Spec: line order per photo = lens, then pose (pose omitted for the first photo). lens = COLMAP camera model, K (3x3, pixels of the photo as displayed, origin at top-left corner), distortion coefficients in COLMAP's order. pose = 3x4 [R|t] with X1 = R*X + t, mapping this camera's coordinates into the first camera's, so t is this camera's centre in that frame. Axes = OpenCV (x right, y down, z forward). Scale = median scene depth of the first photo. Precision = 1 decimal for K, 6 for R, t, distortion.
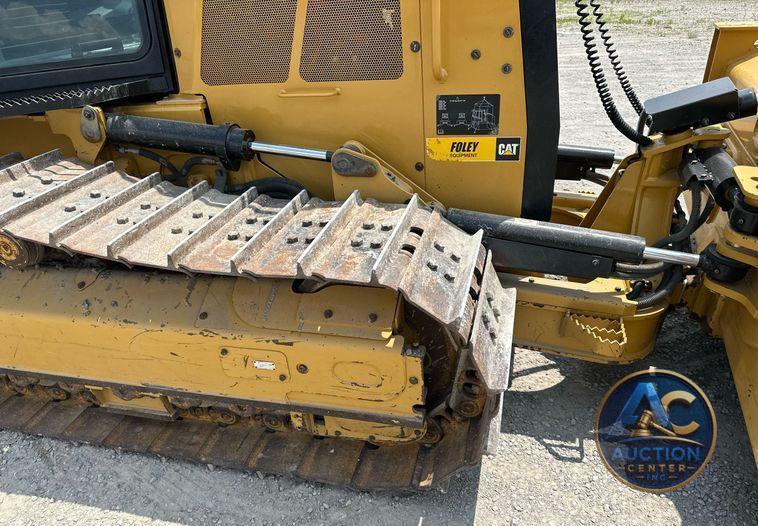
lens RADIAL K [[549.2, 0, 385.7], [0, 549.2, 302.5], [0, 0, 1]] dist [0.032921, -0.029541]
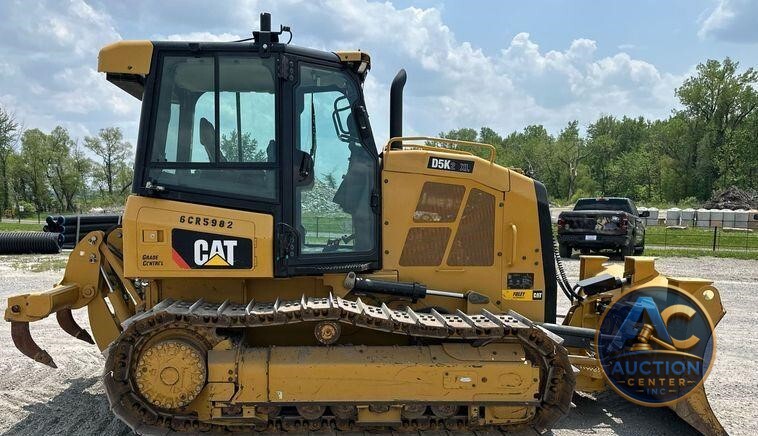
lens RADIAL K [[685.4, 0, 318.0], [0, 685.4, 248.0], [0, 0, 1]] dist [0.080276, -0.112506]
pose [[0.963304, 0.054264, 0.262870, -1.465956], [0.072773, 0.889867, -0.450377, 0.801372], [-0.258359, 0.452980, 0.853264, -1.364401]]
